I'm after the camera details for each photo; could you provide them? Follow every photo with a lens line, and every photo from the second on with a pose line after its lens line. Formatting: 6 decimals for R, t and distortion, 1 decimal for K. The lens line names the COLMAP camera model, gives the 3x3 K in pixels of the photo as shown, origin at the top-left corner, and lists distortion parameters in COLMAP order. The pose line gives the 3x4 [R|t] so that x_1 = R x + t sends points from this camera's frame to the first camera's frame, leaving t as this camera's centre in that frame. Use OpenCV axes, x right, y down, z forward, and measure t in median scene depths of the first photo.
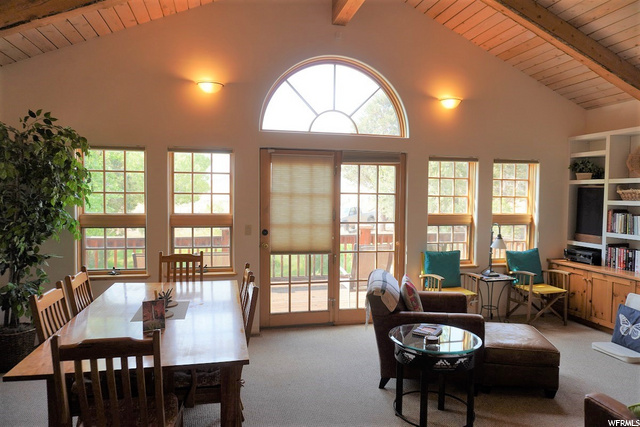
lens RADIAL K [[425.6, 0, 321.0], [0, 425.6, 212.3], [0, 0, 1]] dist [-0.054920, 0.037570]
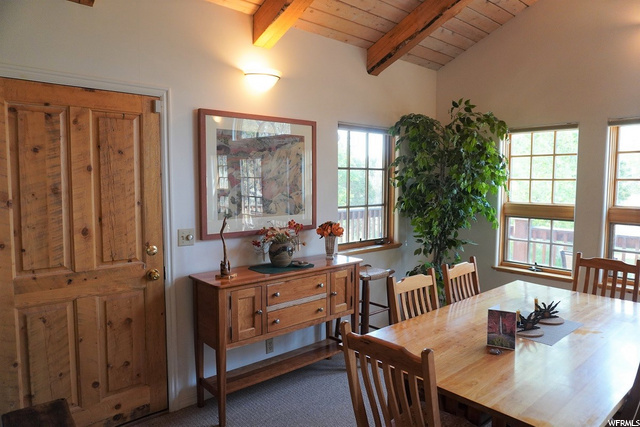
lens RADIAL K [[425.6, 0, 321.0], [0, 425.6, 212.3], [0, 0, 1]] dist [-0.054920, 0.037570]
pose [[0.465995, 0.057041, -0.882947, 0.088375], [-0.034011, 0.998337, 0.046545, -0.003396], [0.884133, 0.008340, 0.467160, 0.193593]]
